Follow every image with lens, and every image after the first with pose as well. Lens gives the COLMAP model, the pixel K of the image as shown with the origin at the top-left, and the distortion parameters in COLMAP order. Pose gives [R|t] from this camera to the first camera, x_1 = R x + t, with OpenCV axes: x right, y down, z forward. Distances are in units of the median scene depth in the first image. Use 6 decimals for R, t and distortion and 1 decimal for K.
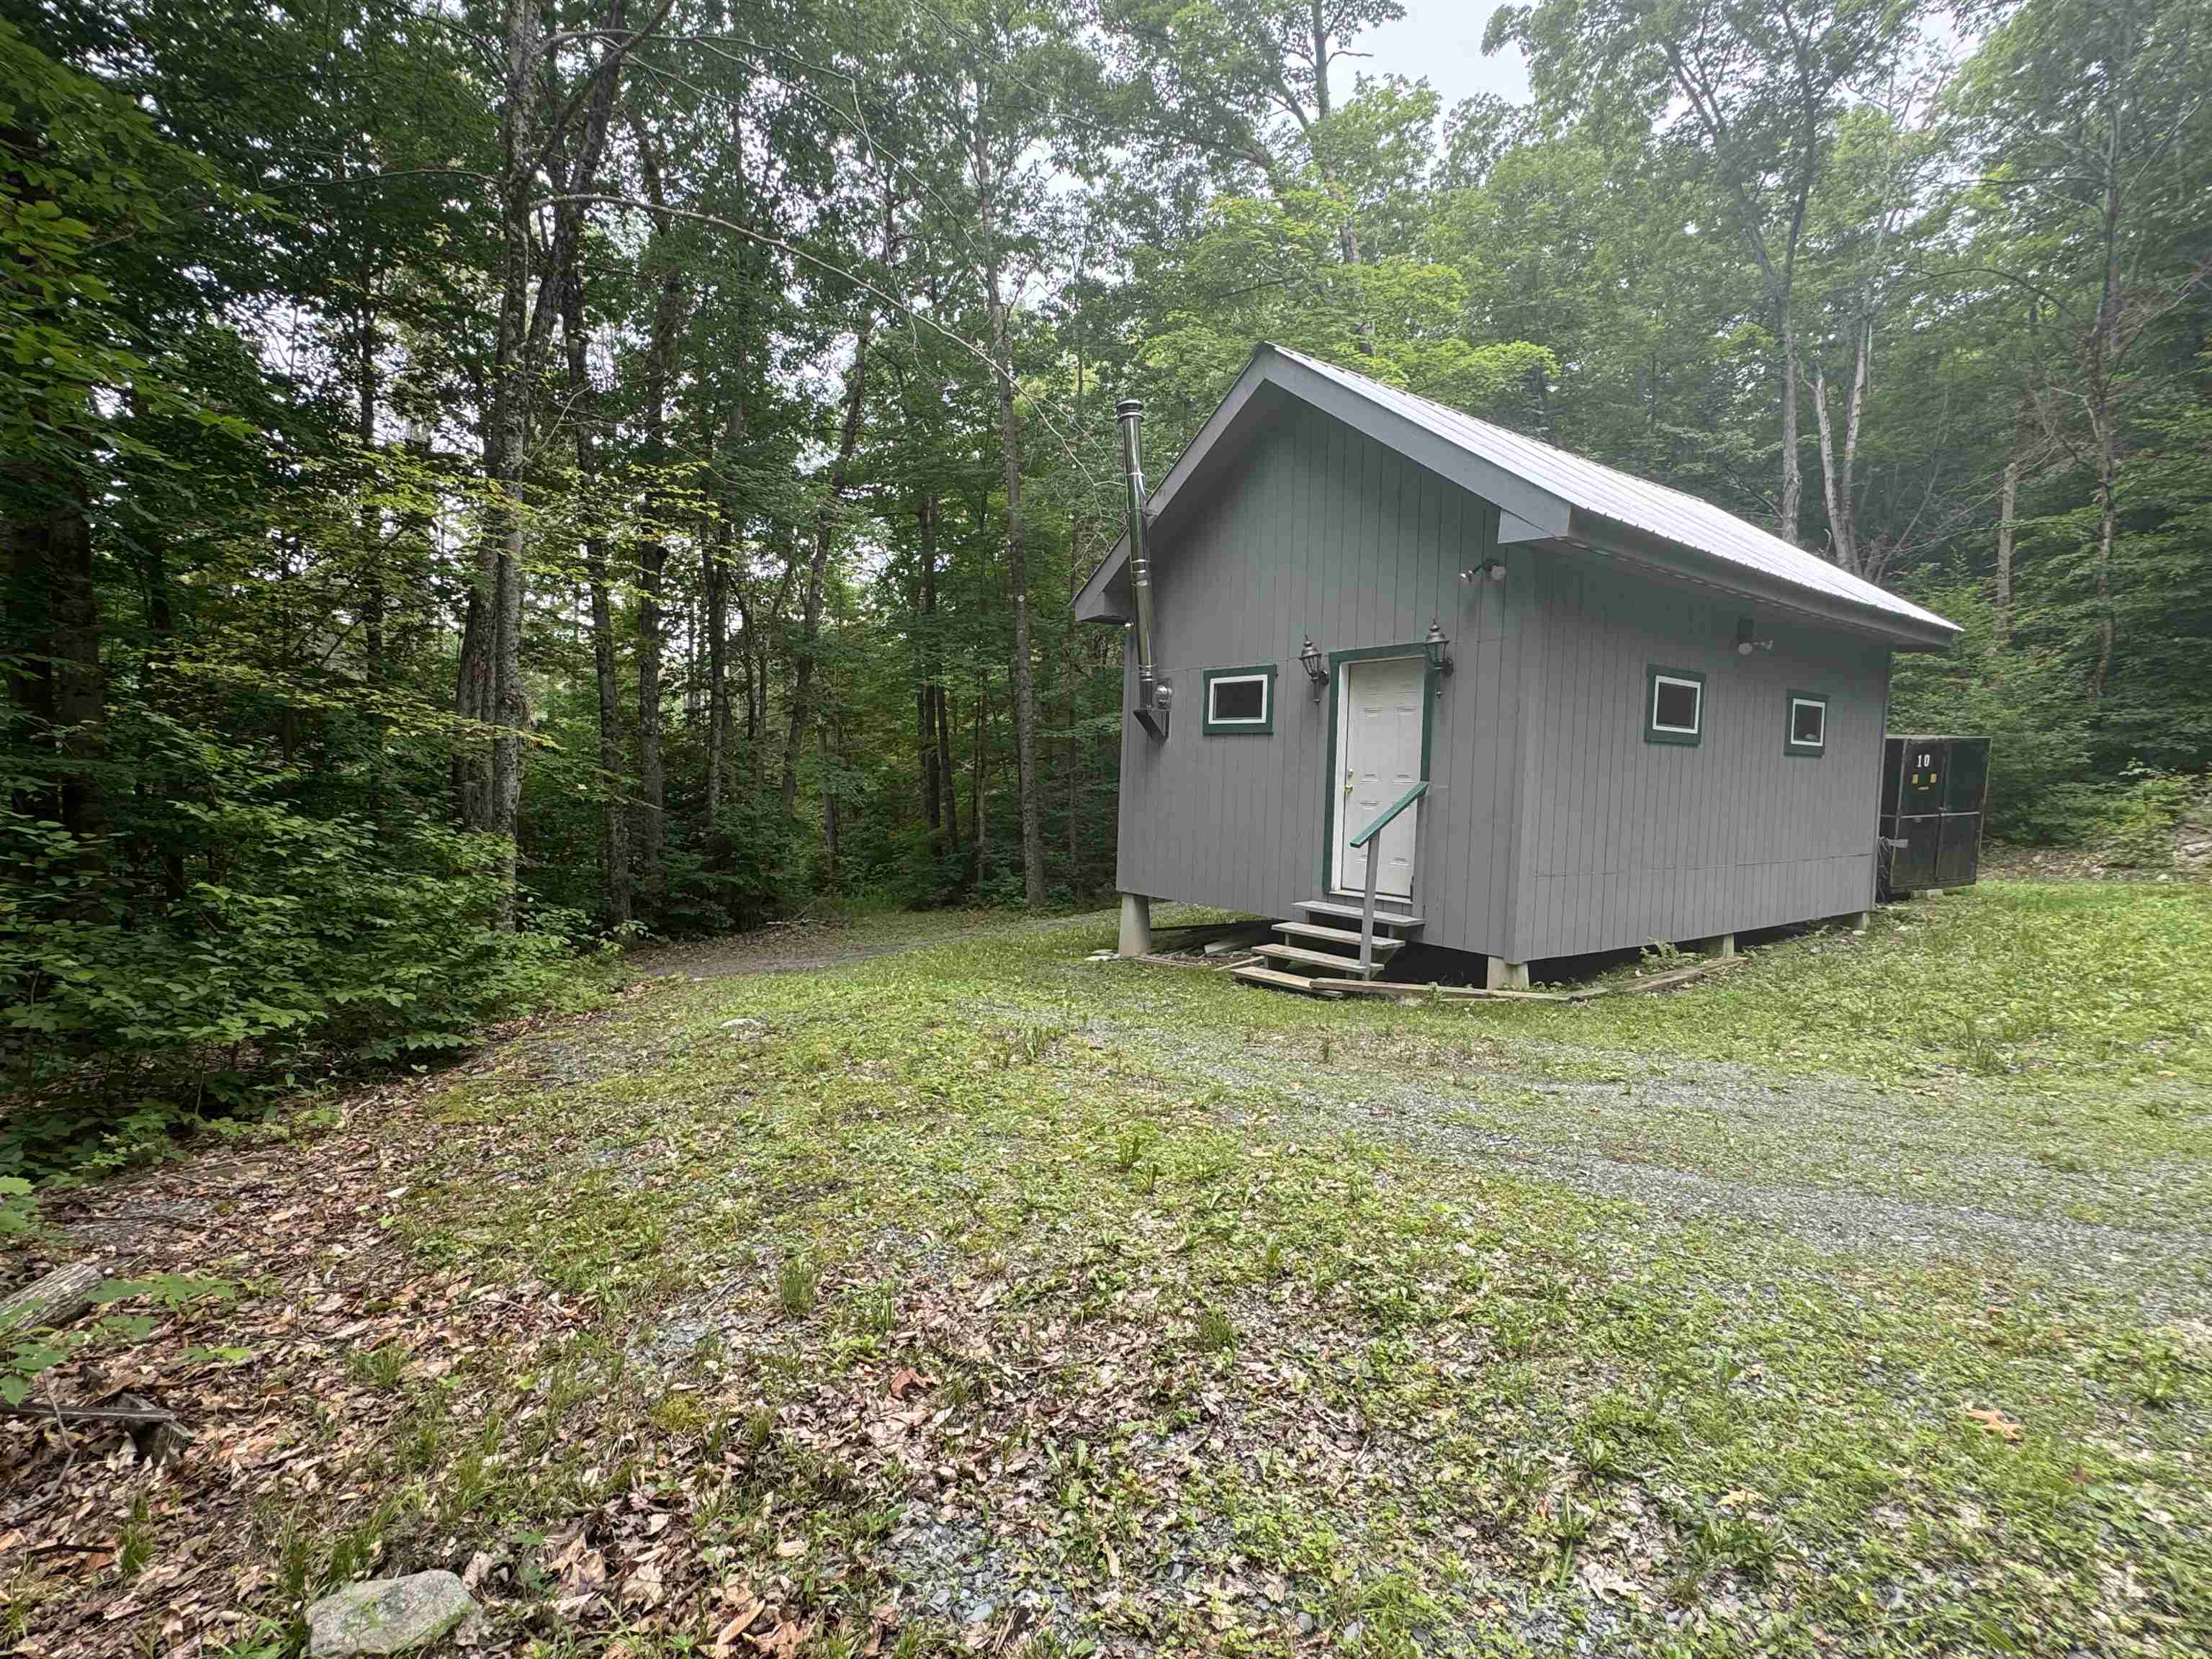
lens RADIAL K [[1033.9, 0, 1106.3], [0, 1033.9, 838.8], [0, 0, 1]] dist [0.000395, 0.000002]
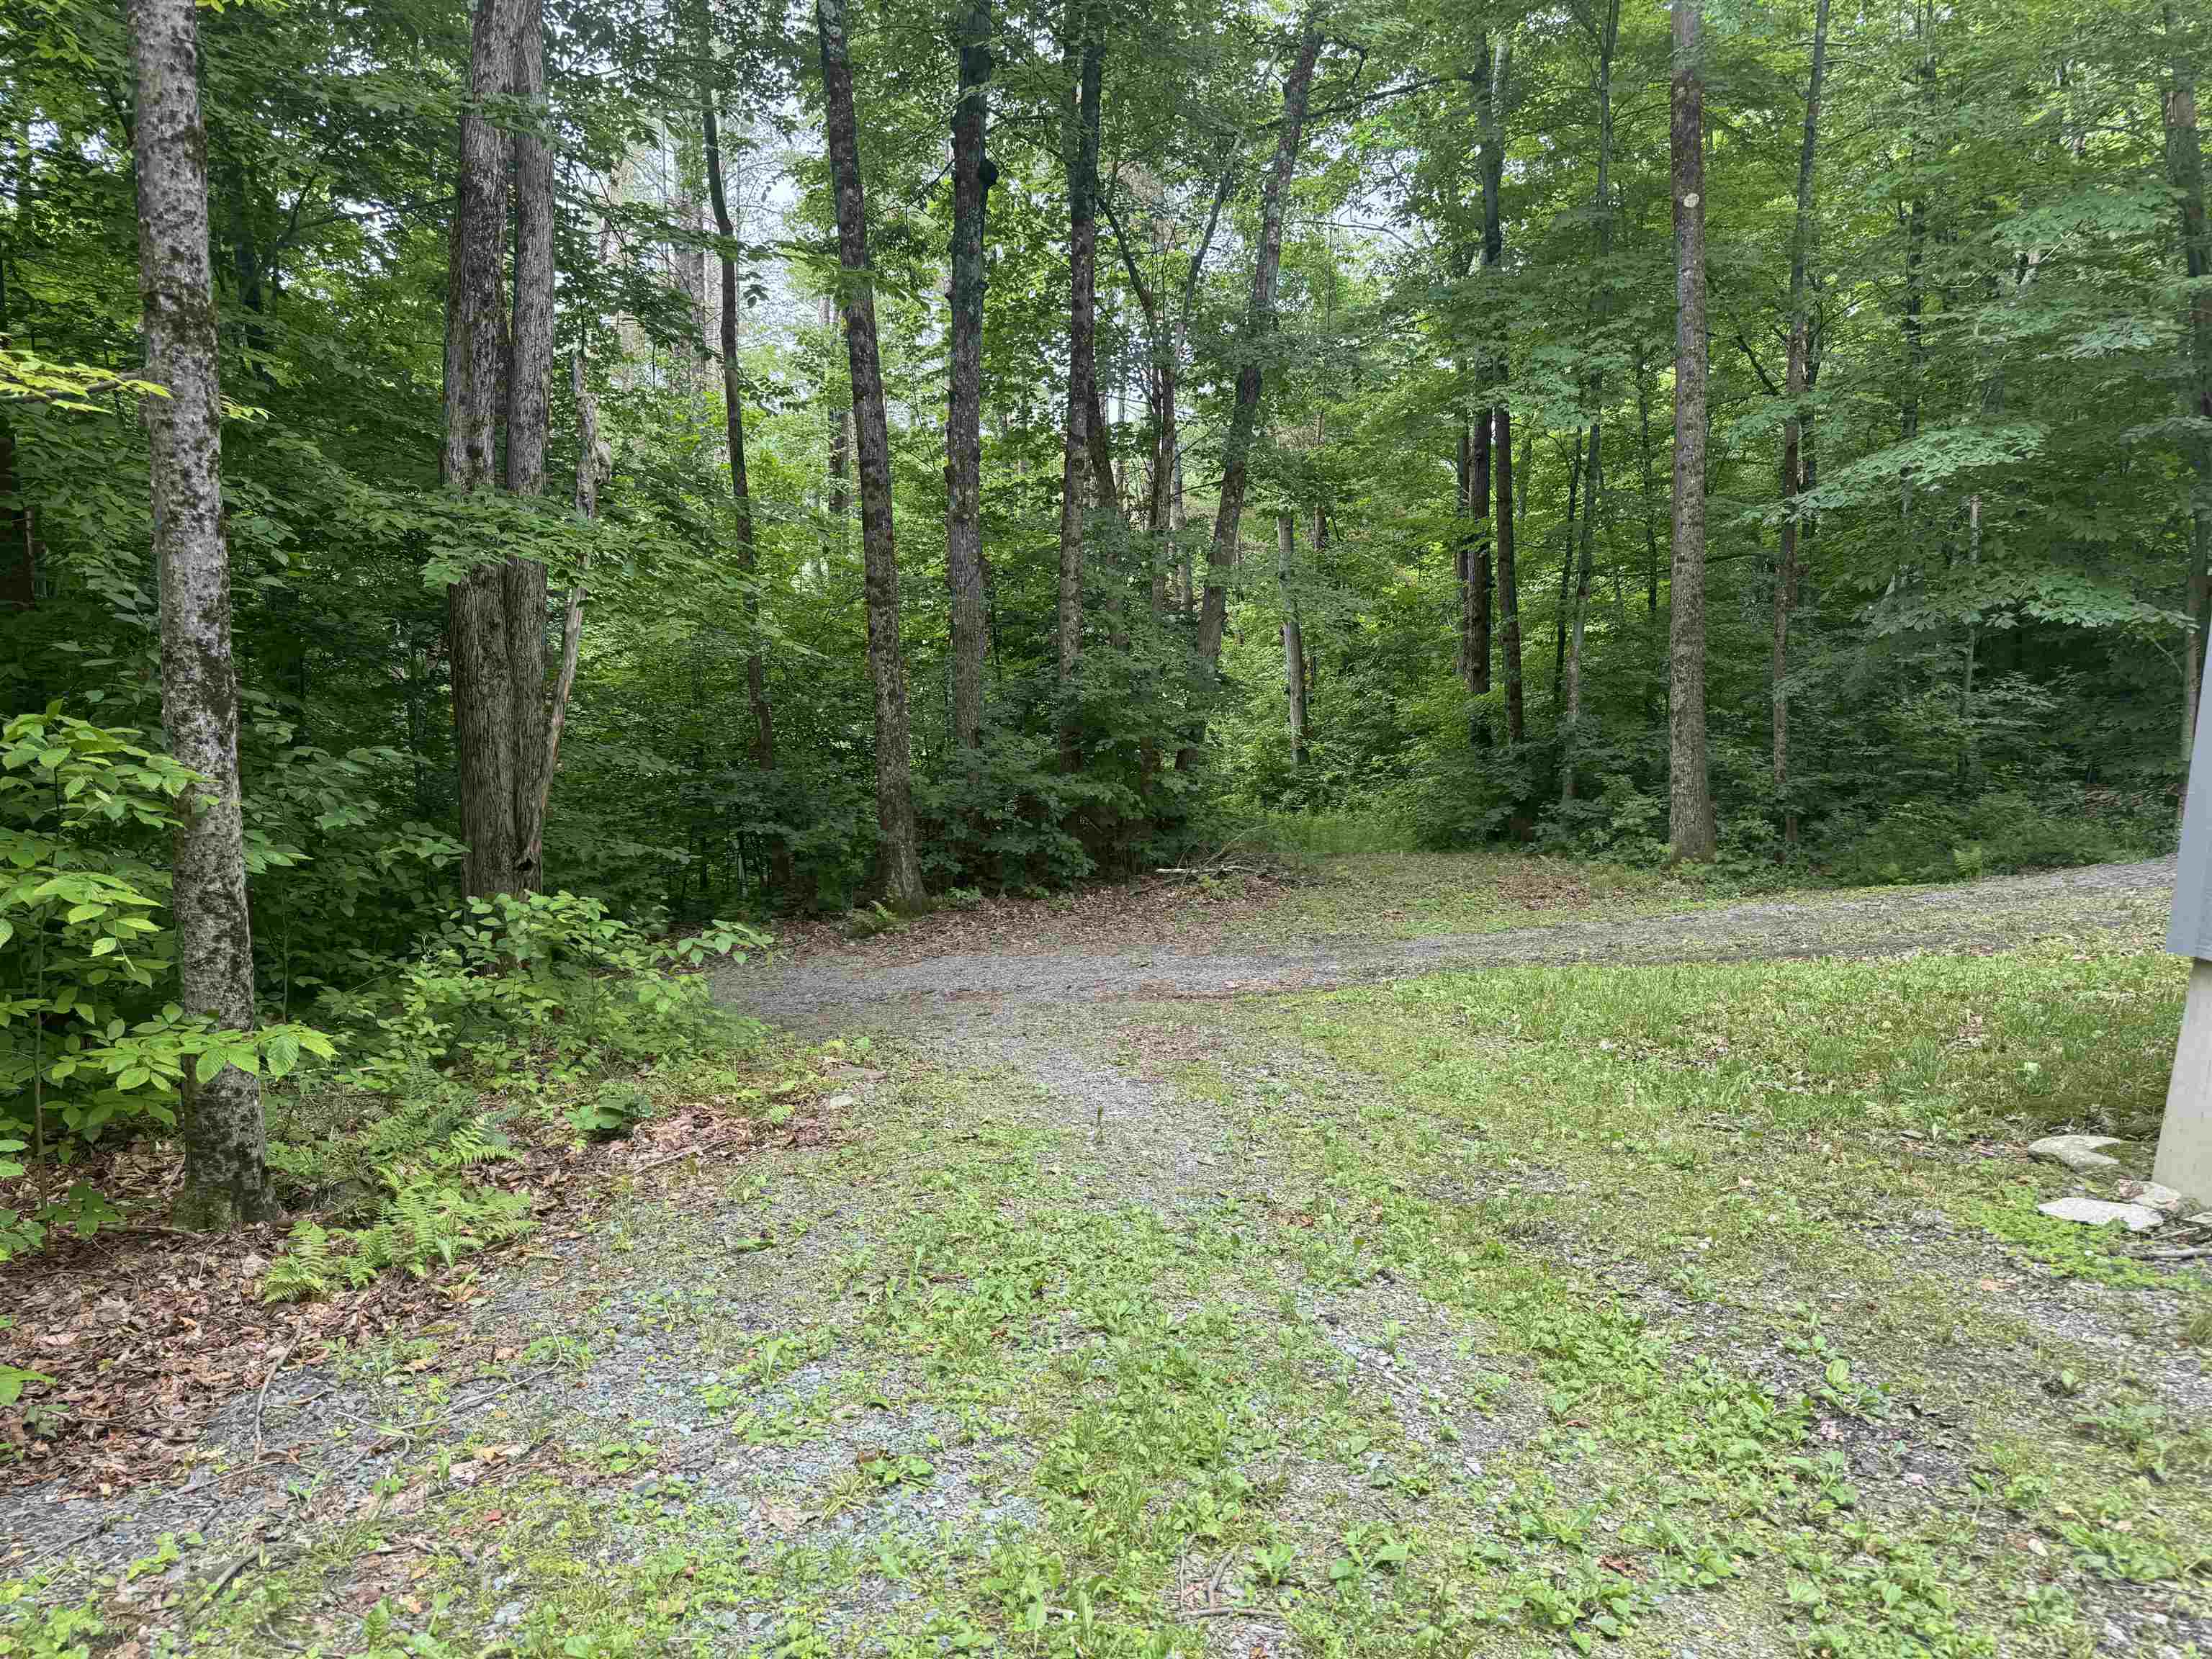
lens RADIAL K [[1517.2, 0, 1098.9], [0, 1517.2, 829.2], [0, 0, 1]] dist [0.028319, -0.042384]
pose [[0.917775, 0.052157, -0.393660, -0.036310], [-0.022014, 0.996495, 0.080703, 0.000178], [0.396489, -0.065401, 0.915707, 0.212186]]
